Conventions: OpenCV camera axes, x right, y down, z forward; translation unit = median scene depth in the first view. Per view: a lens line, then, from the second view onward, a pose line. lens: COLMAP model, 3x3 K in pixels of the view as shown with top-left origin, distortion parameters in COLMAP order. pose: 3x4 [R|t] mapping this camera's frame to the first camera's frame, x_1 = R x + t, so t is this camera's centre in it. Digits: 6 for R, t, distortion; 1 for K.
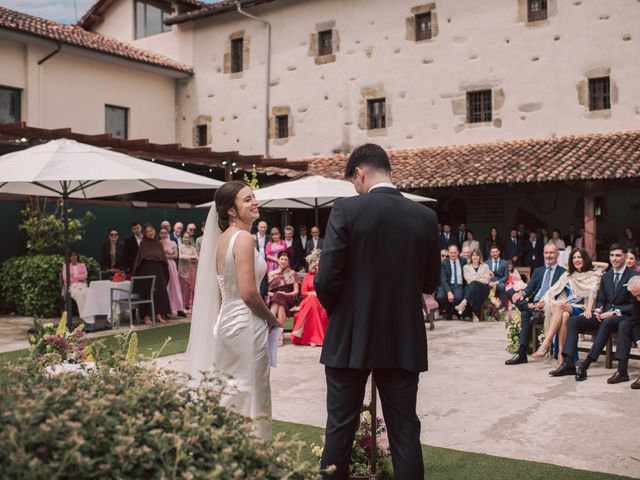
lens RADIAL K [[751.7, 0, 320.0], [0, 751.7, 240.0], [0, 0, 1]] dist [-0.083304, 0.078450]
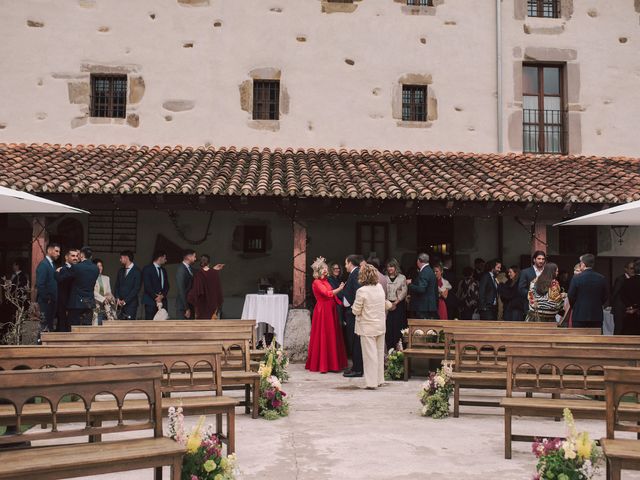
lens RADIAL K [[741.8, 0, 320.0], [0, 741.8, 240.0], [0, 0, 1]] dist [-0.070343, 0.041235]
pose [[0.792677, 0.051485, 0.607464, -0.063169], [-0.020254, 0.998102, -0.058163, 0.002547], [-0.609305, 0.033801, 0.792215, 0.335222]]
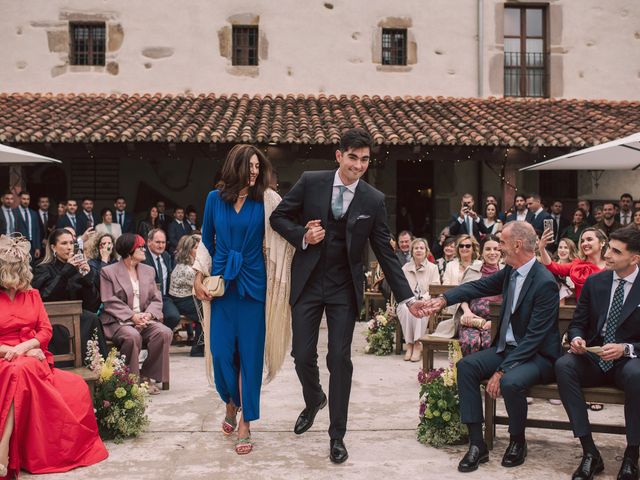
lens RADIAL K [[751.7, 0, 320.0], [0, 751.7, 240.0], [0, 0, 1]] dist [-0.083304, 0.078450]
pose [[0.802315, 0.001171, 0.596900, -0.046841], [-0.012104, 0.999824, 0.014307, 0.003259], [-0.596778, -0.018704, 0.802188, 0.298762]]
